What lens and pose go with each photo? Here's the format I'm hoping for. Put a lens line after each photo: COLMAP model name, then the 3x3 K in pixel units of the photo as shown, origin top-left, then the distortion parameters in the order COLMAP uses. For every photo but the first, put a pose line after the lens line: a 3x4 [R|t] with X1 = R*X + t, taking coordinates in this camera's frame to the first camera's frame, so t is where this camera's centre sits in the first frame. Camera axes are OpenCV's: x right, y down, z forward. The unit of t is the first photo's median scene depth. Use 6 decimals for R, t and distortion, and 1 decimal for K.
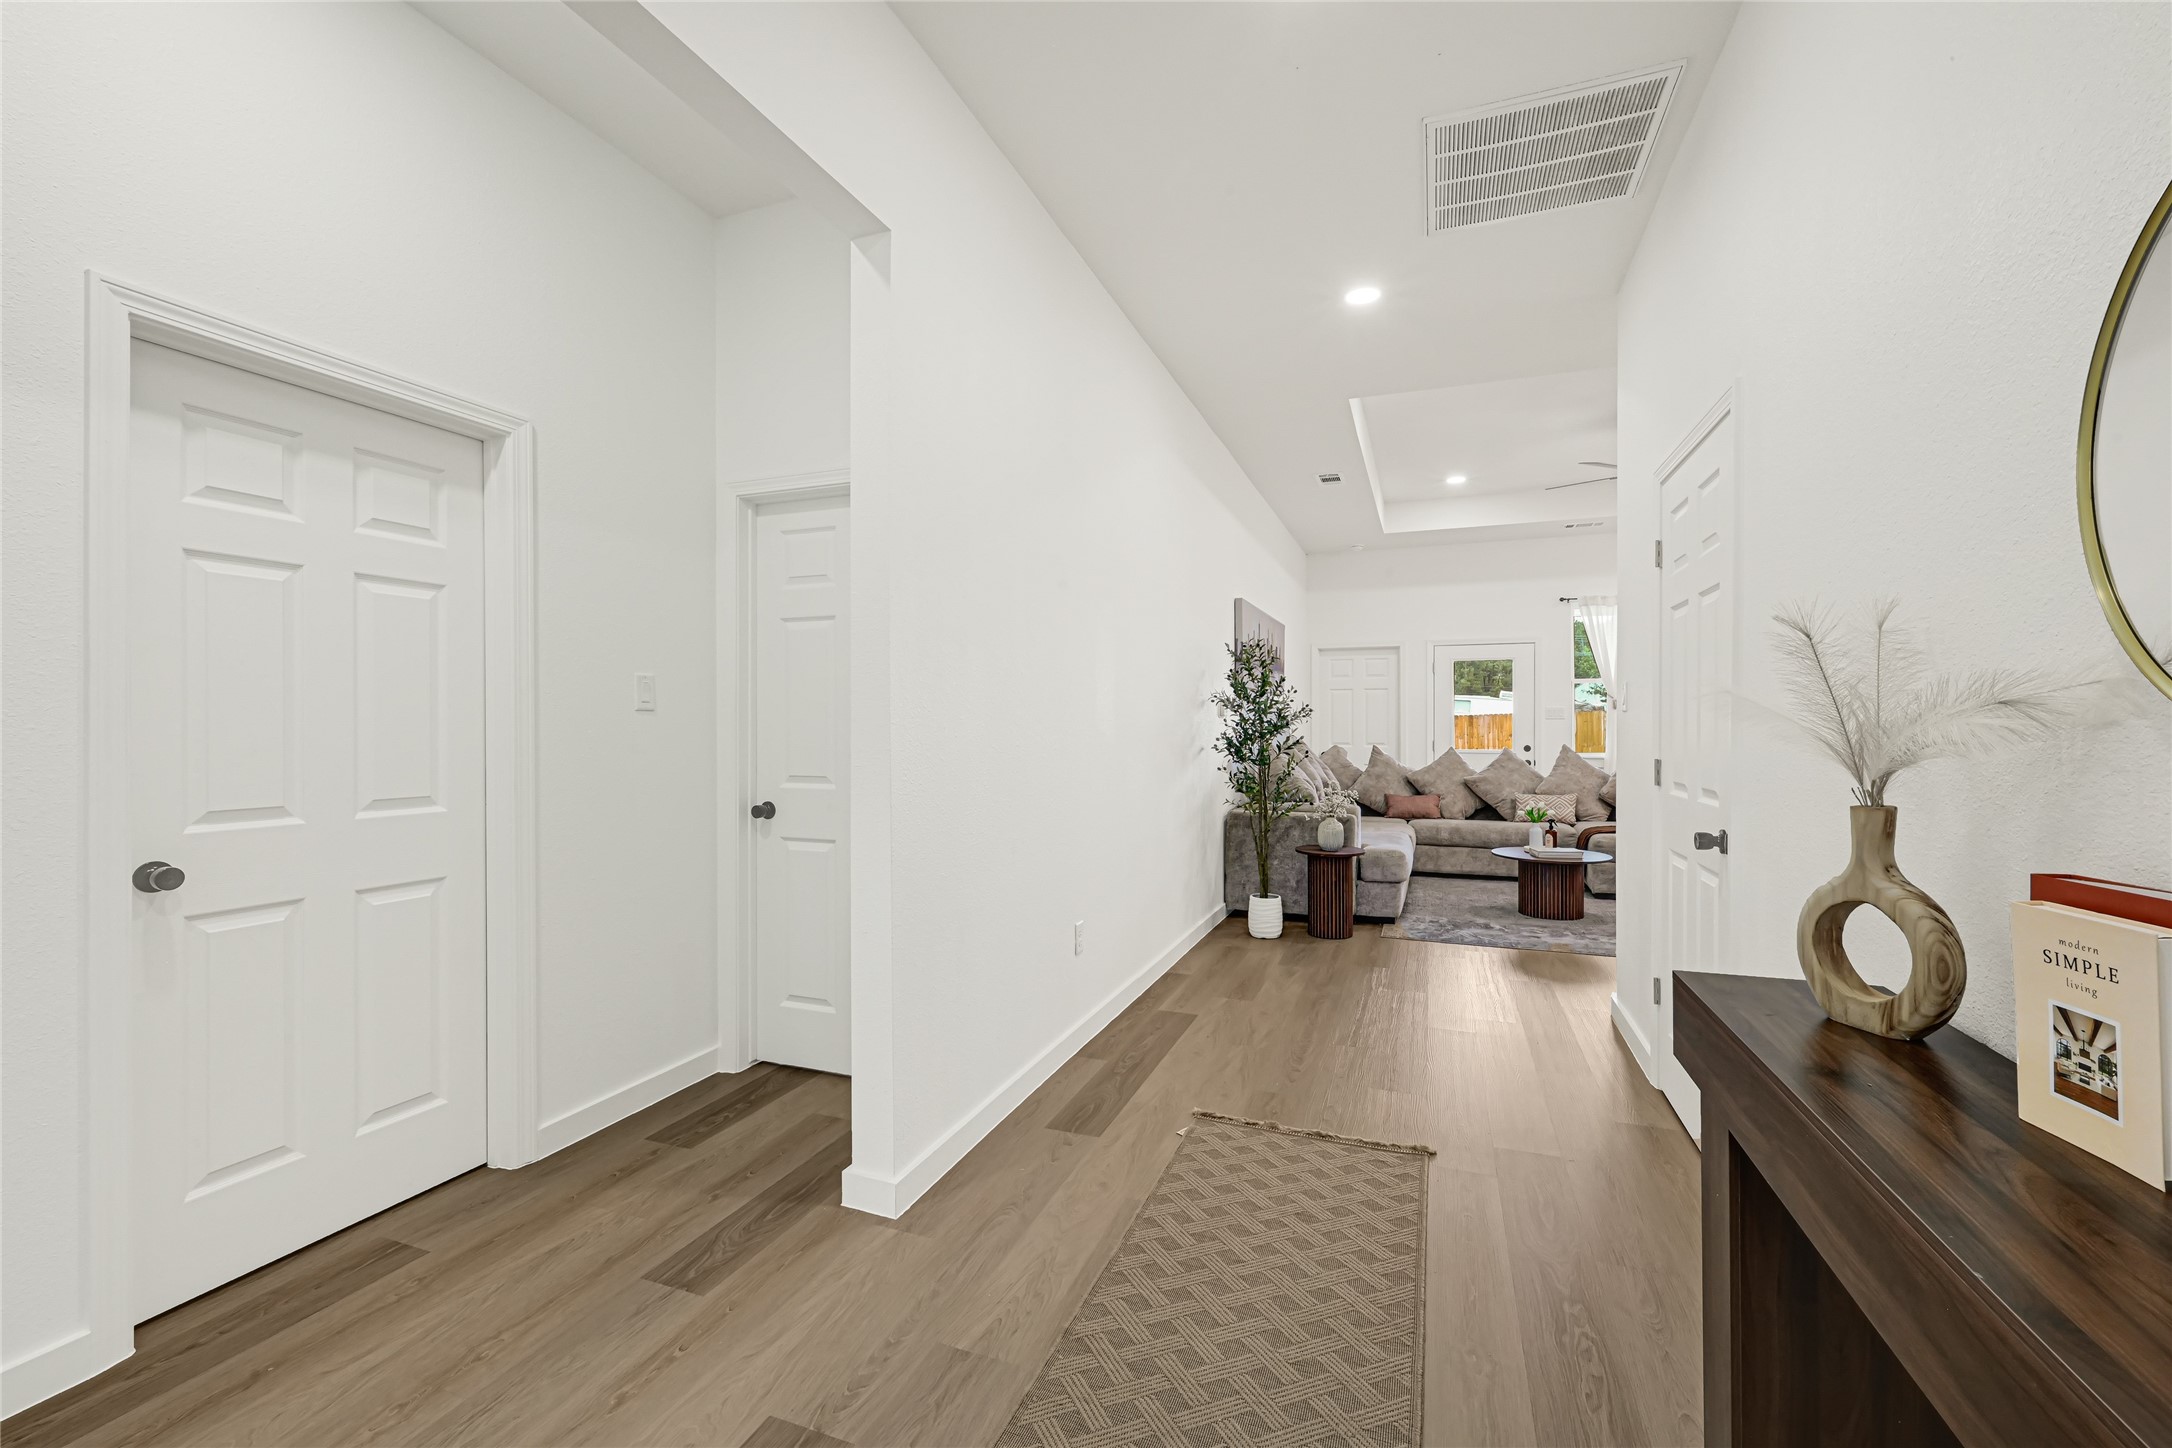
lens RADIAL K [[874.7, 0, 1088.4], [0, 874.7, 719.3], [0, 0, 1]] dist [0.000134, 0.000023]
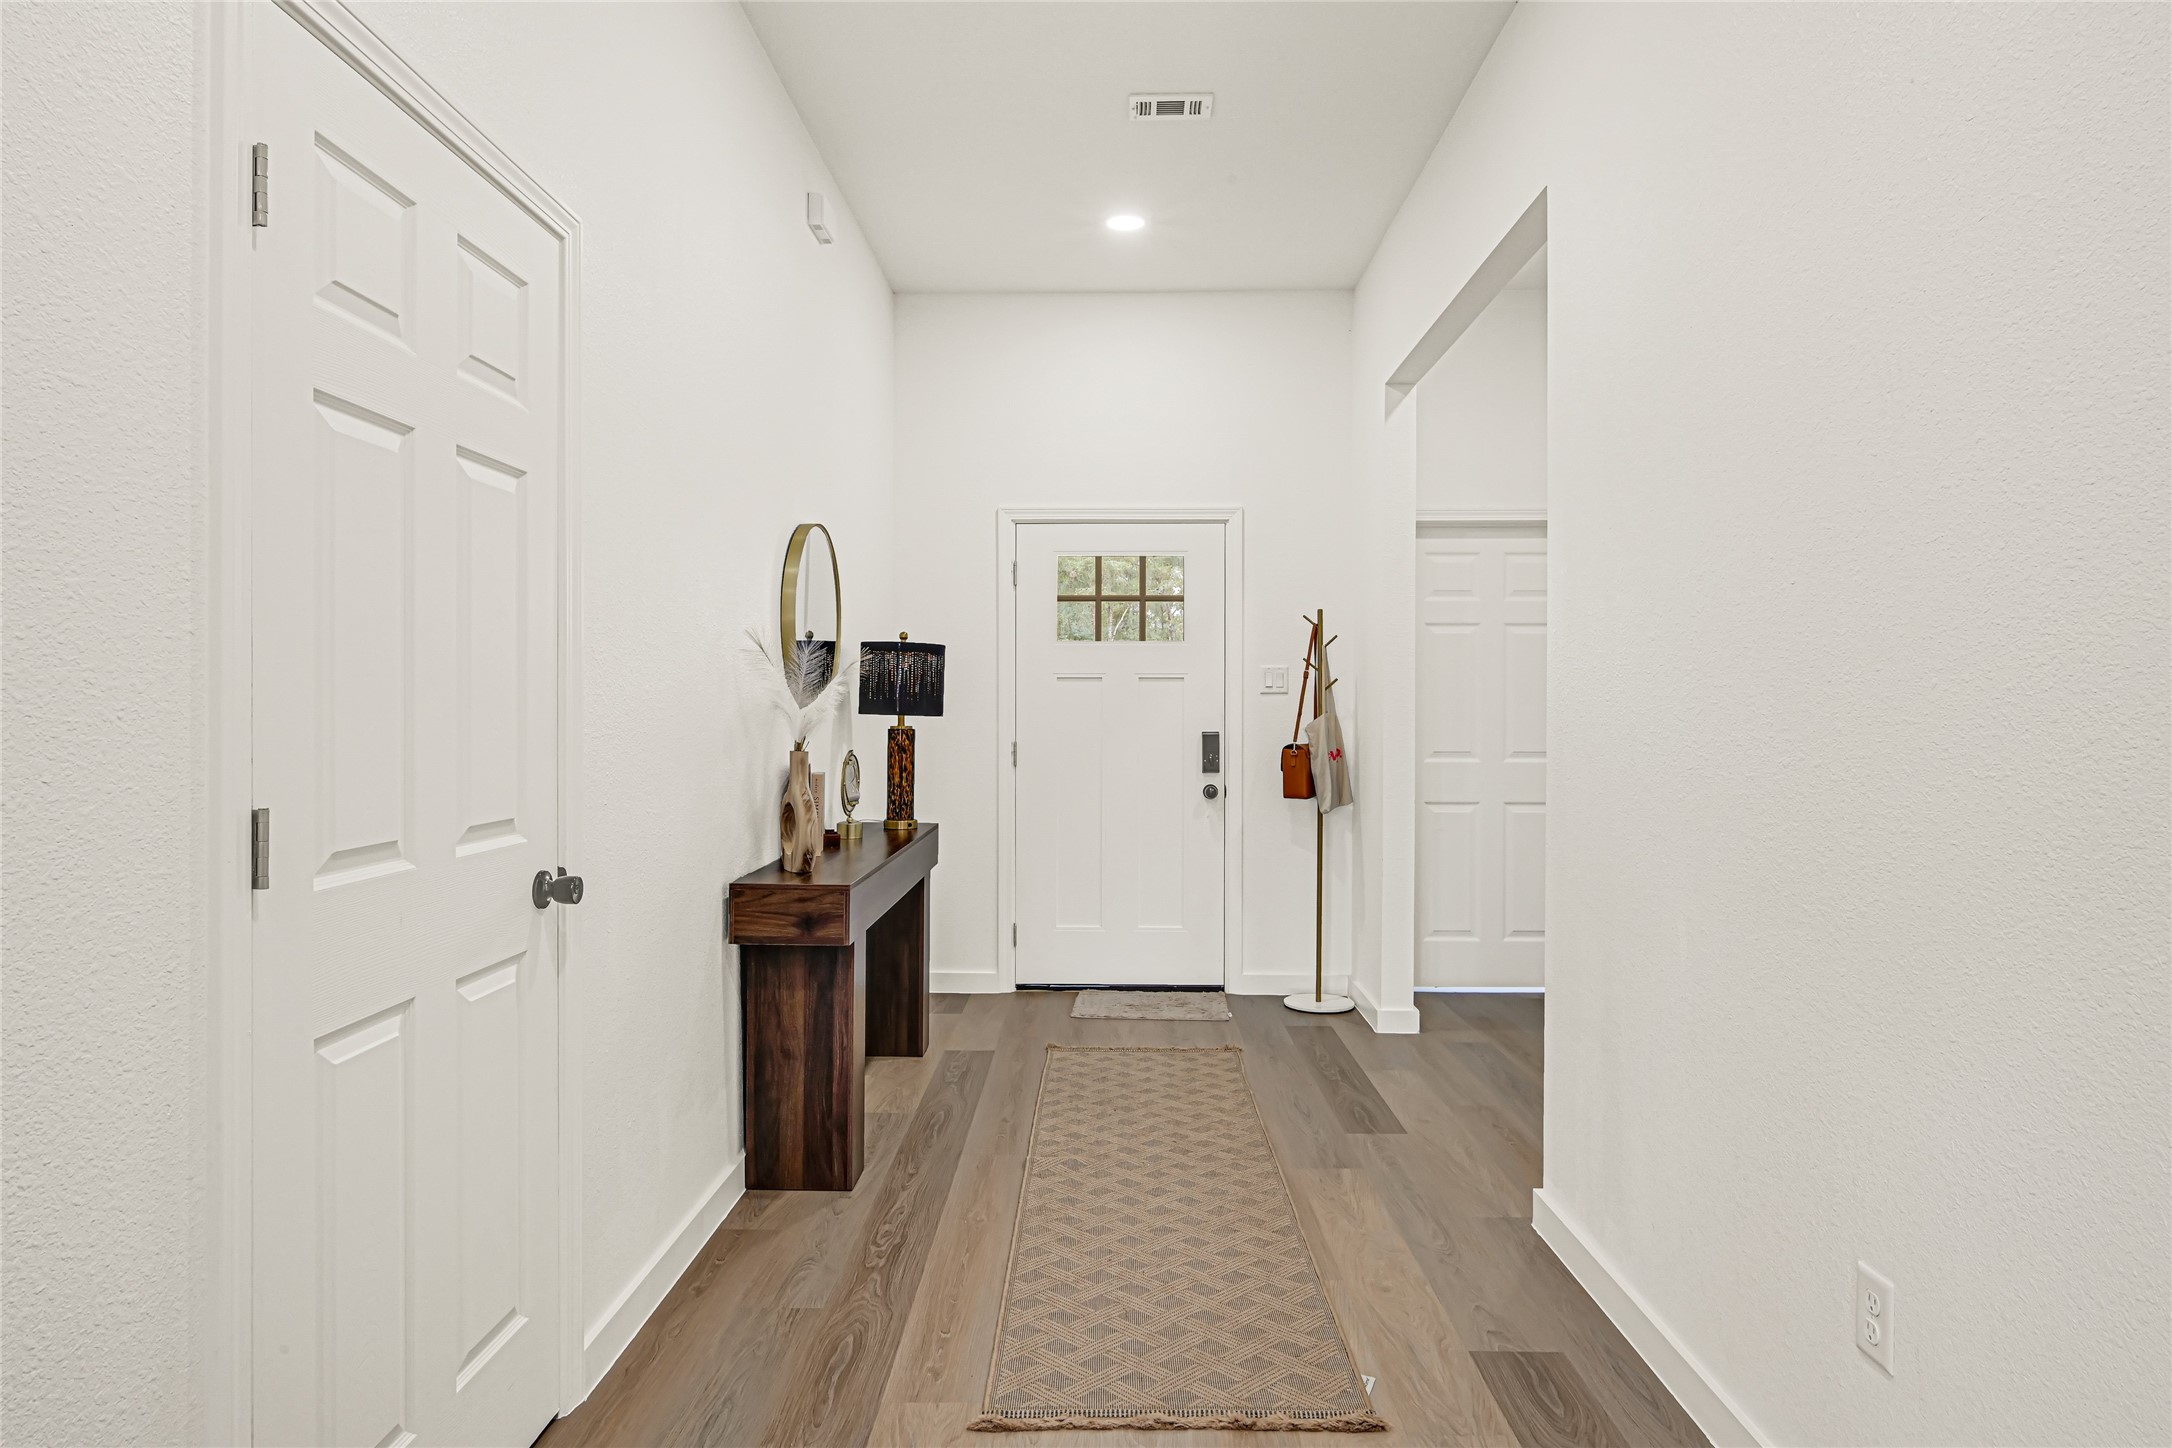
lens RADIAL K [[1144.1, 0, 1090.5], [0, 1144.1, 738.2], [0, 0, 1]] dist [0.000820, -0.000116]
pose [[-0.935551, 0.006456, -0.353133, 0.639194], [-0.000436, 0.999811, 0.019433, 0.012687], [0.353192, 0.018334, -0.935371, 1.892850]]
